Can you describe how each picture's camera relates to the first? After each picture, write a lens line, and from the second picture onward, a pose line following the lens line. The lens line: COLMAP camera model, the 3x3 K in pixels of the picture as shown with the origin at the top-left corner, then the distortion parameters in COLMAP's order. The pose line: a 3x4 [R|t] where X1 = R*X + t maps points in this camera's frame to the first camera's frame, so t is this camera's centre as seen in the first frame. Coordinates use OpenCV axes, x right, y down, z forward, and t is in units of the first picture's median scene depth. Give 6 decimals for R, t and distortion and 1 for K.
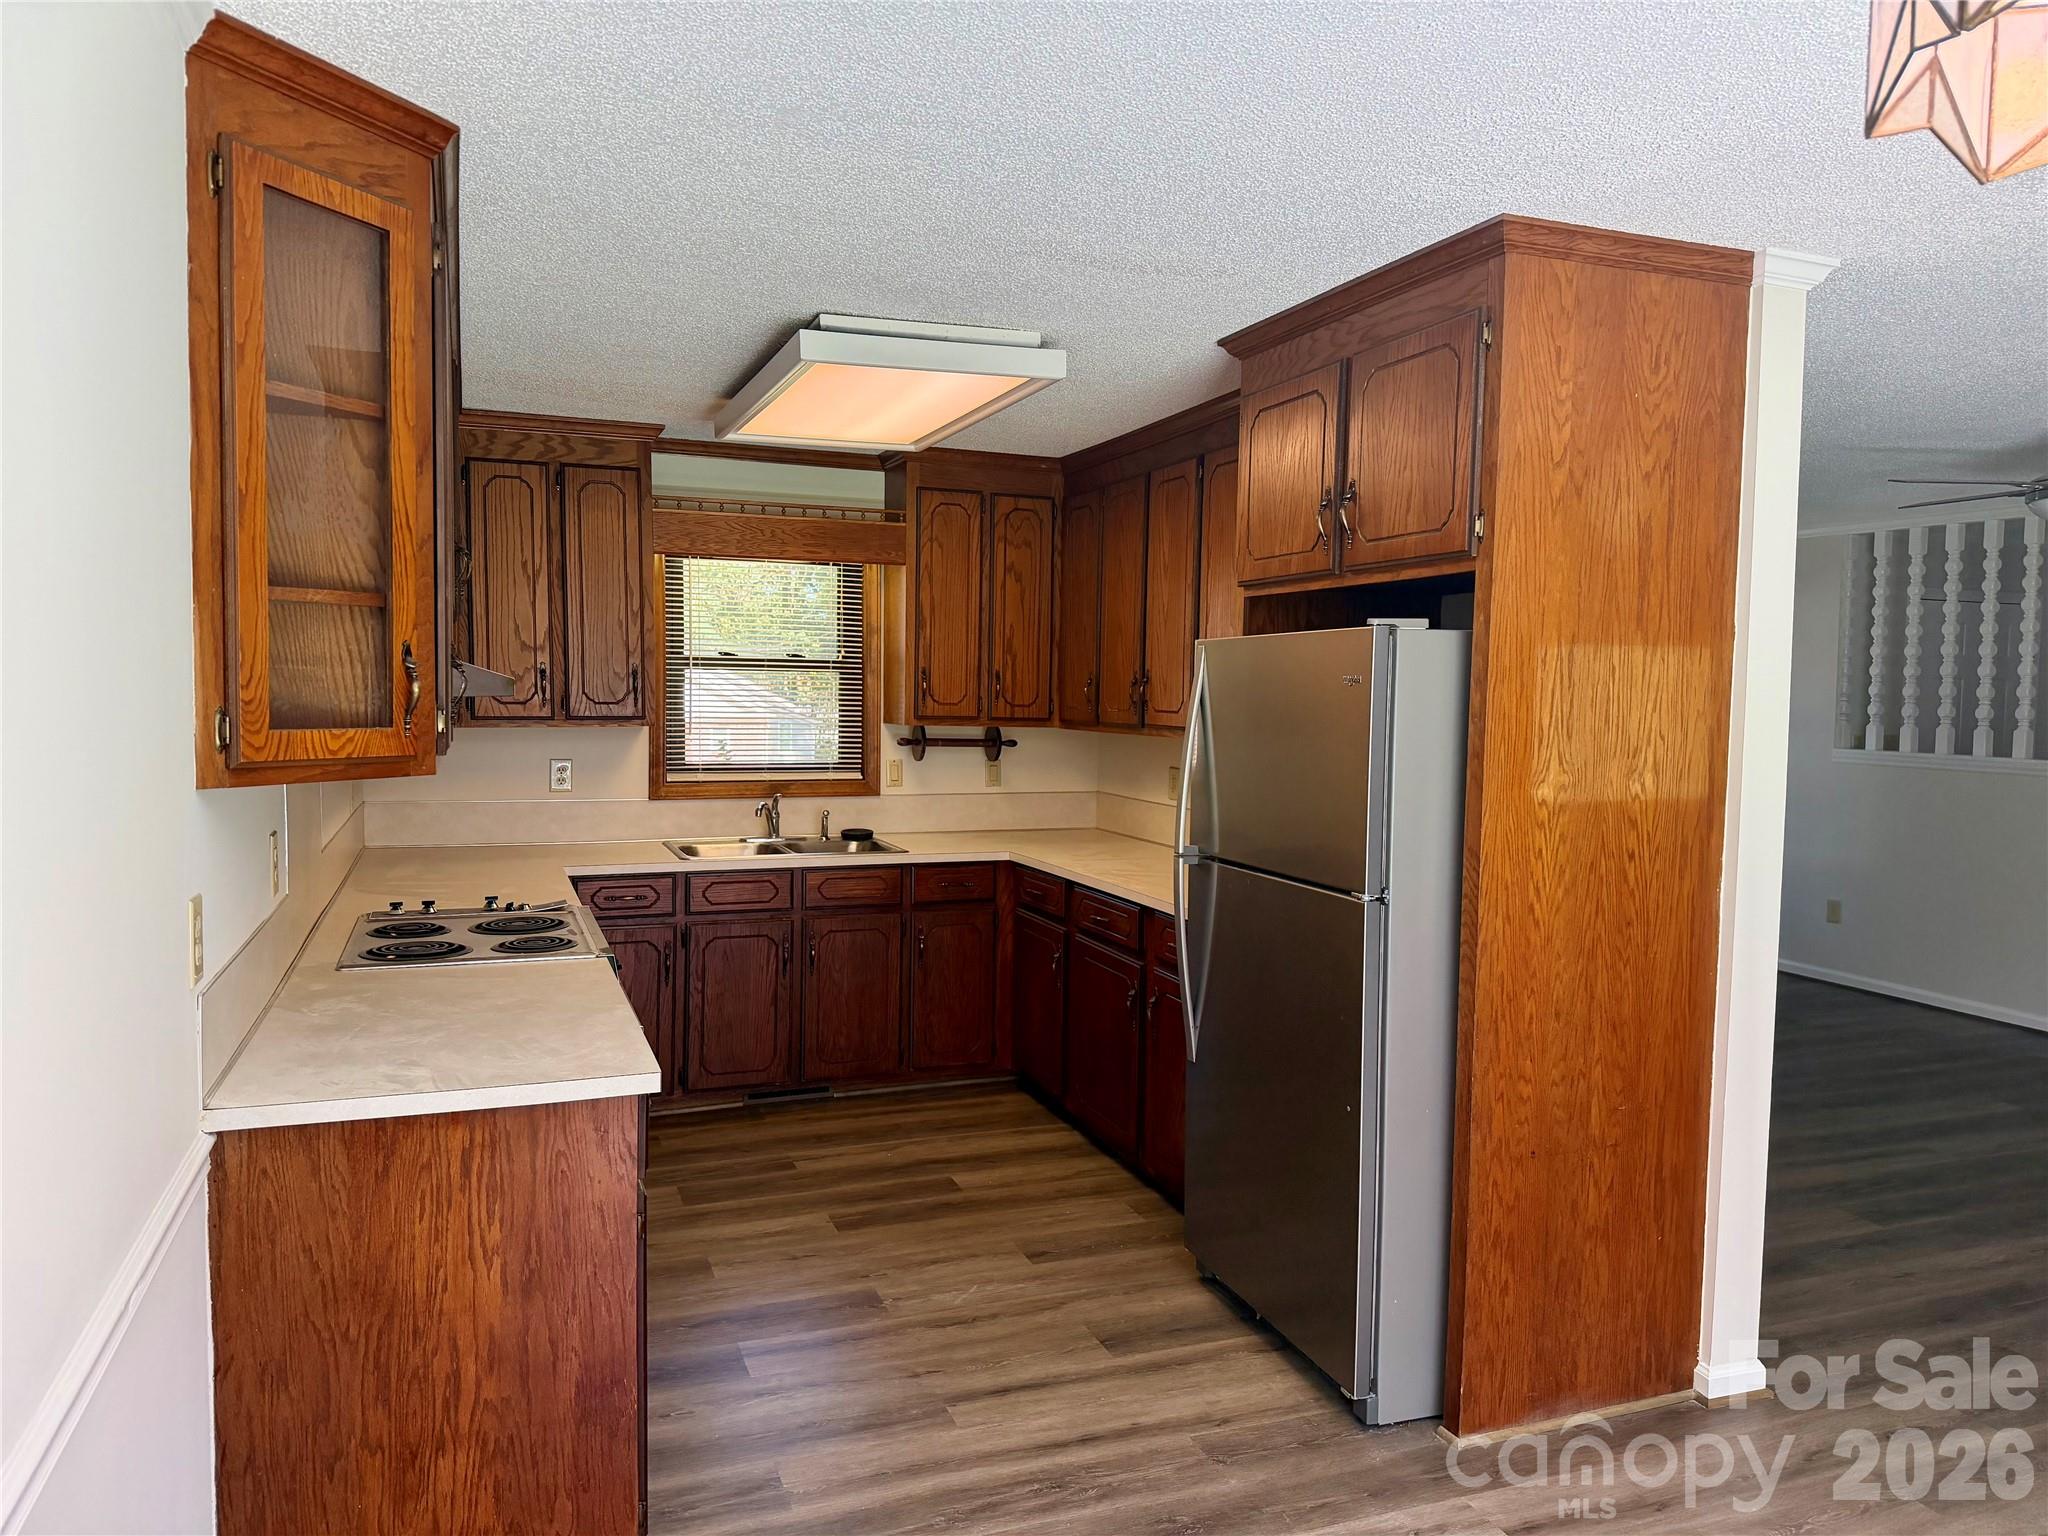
lens RADIAL K [[1440.5, 0, 1025.0], [0, 1440.5, 778.6], [0, 0, 1]] dist [0.007125, 0.001011]
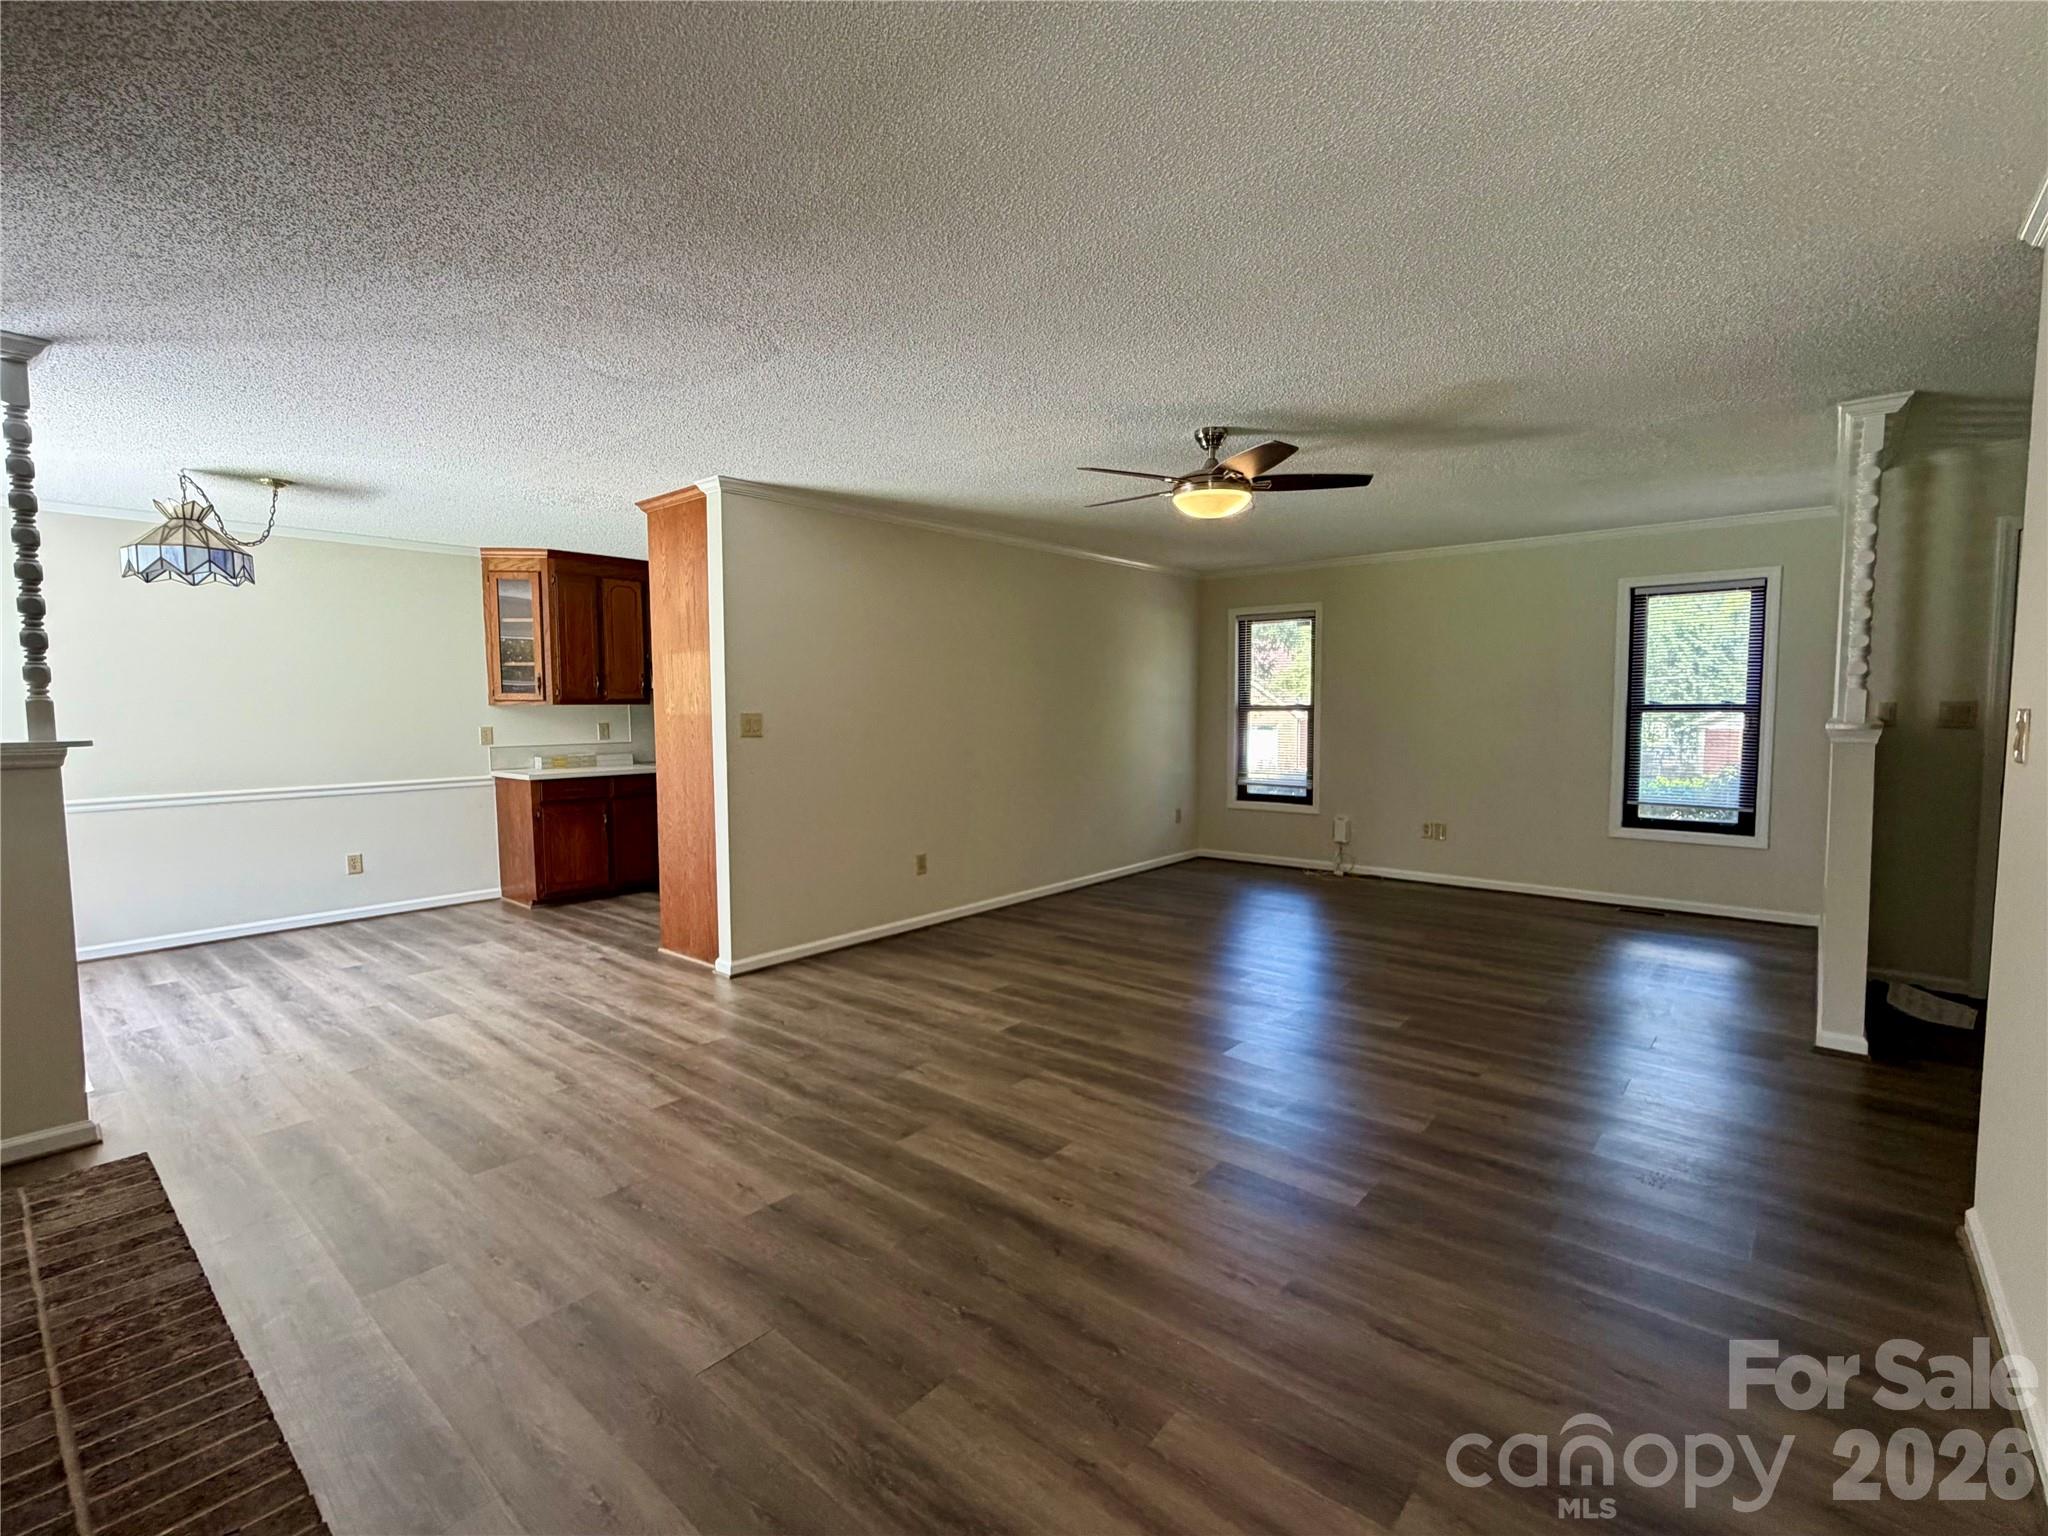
lens RADIAL K [[938.1, 0, 1023.8], [0, 938.1, 763.3], [0, 0, 1]] dist [0.002716, 0.000124]
pose [[0.474758, 0.044025, -0.879014, 2.141500], [-0.040331, 0.998787, 0.028241, 0.031198], [0.879192, 0.022044, 0.475958, 0.737786]]
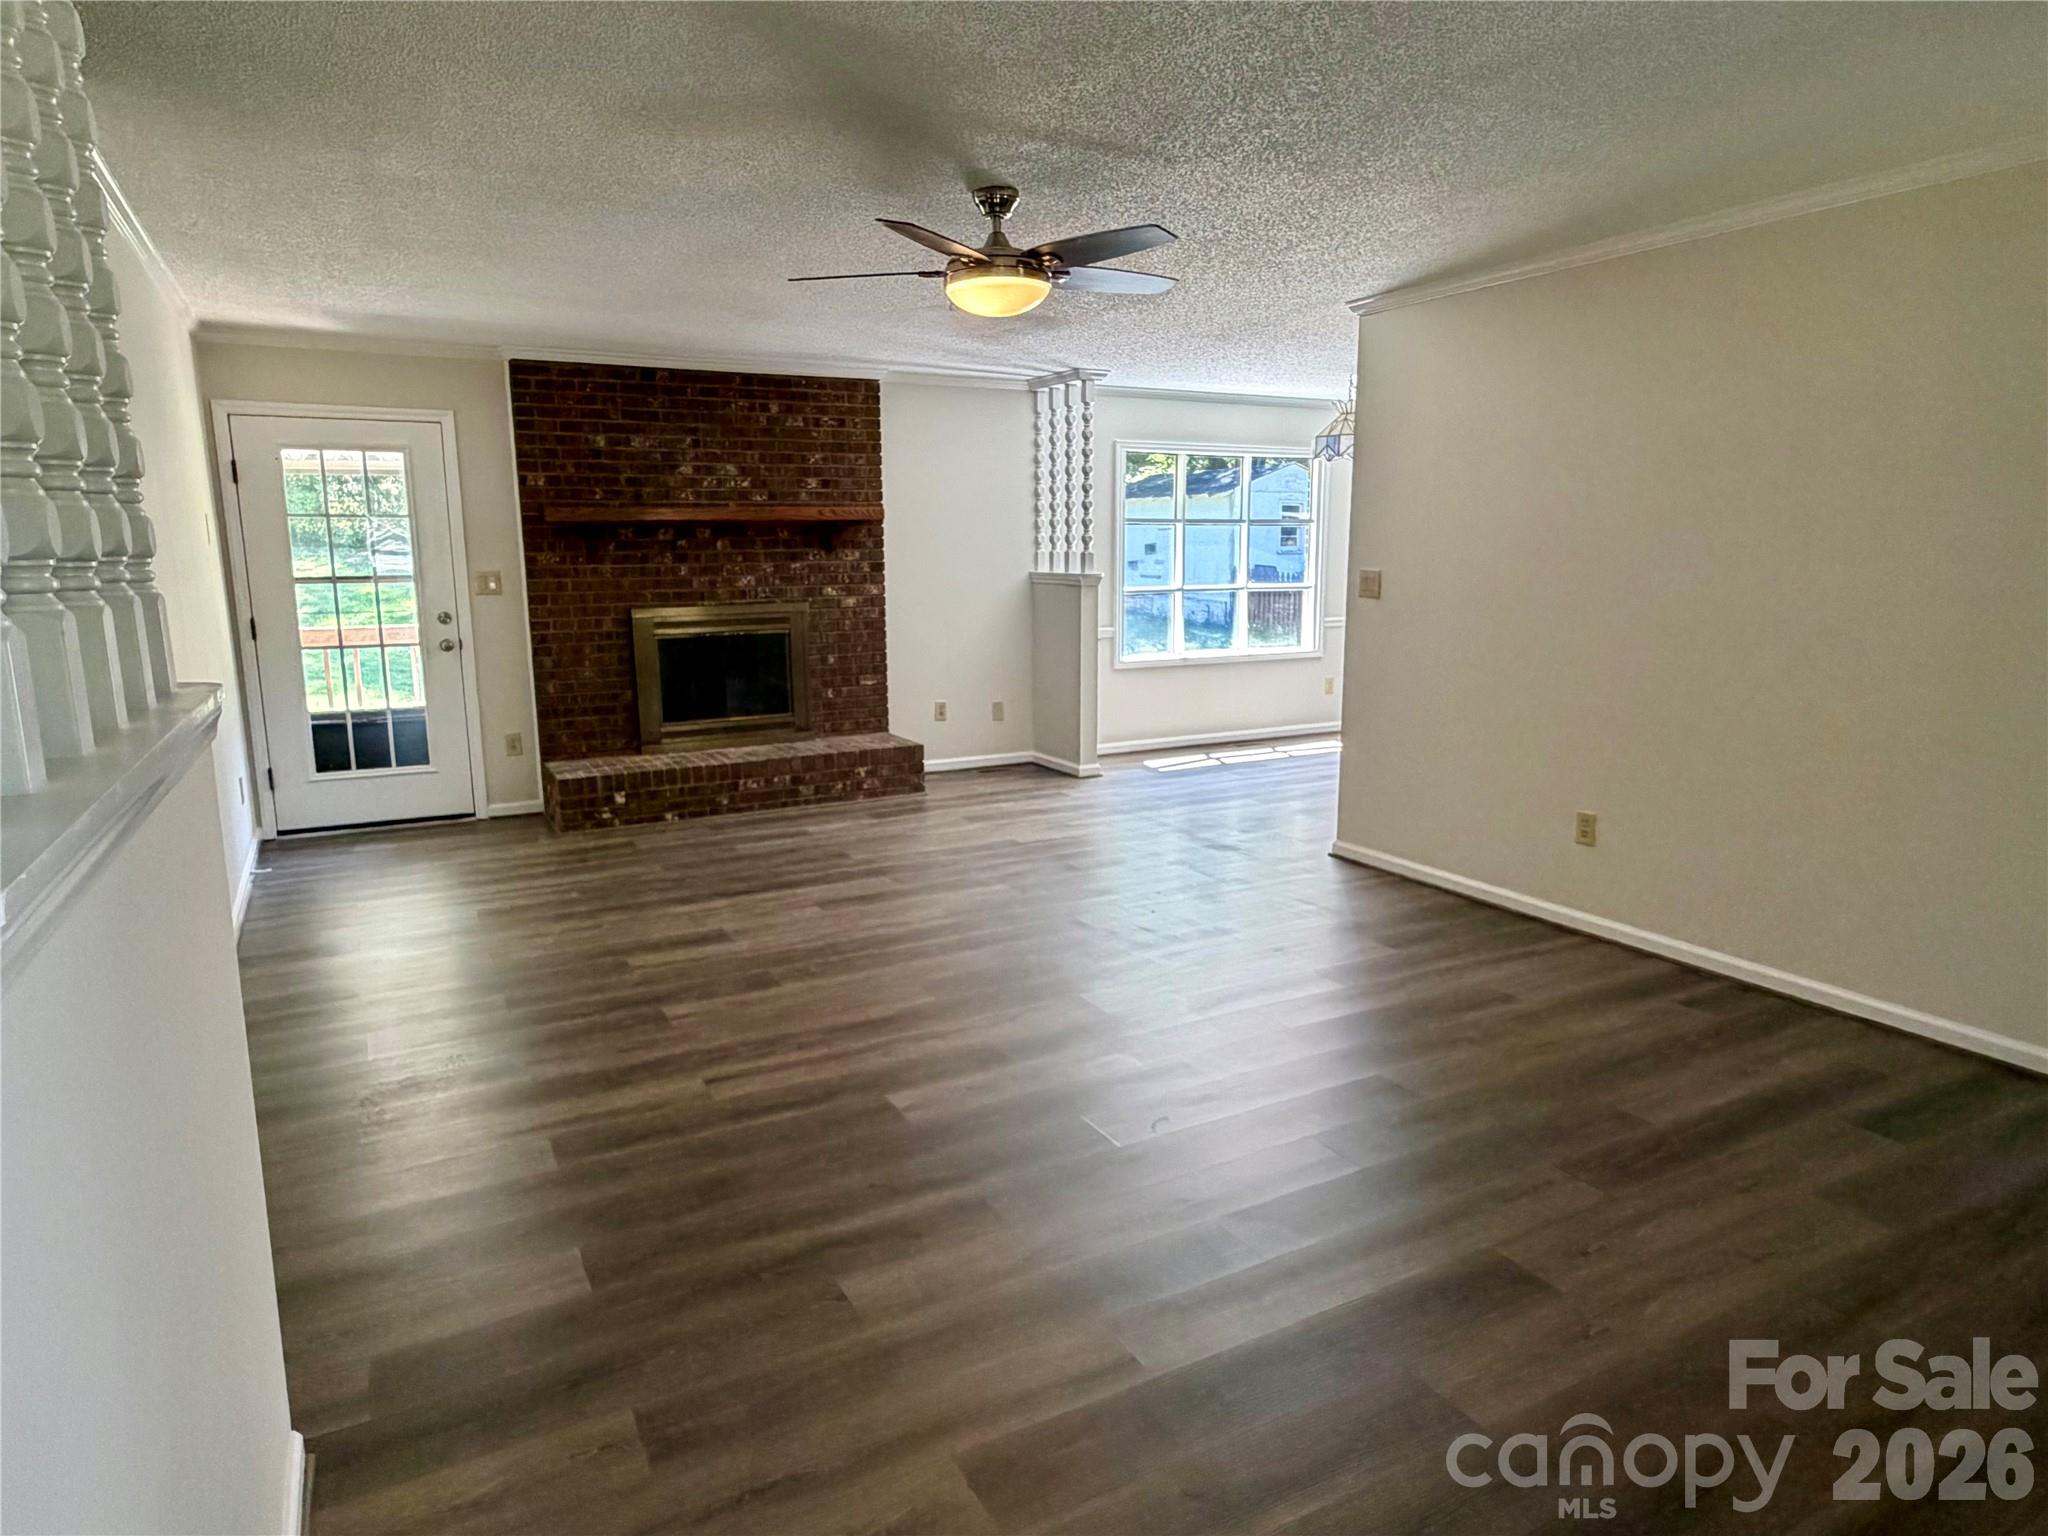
lens RADIAL K [[1223.4, 0, 1020.2], [0, 1223.4, 767.5], [0, 0, 1]] dist [-0.002564, -0.000171]
pose [[-0.991373, 0.019983, -0.129536, 1.273247], [-0.011112, 0.971937, 0.234981, -0.130164], [0.130596, 0.234393, -0.963330, 2.838499]]
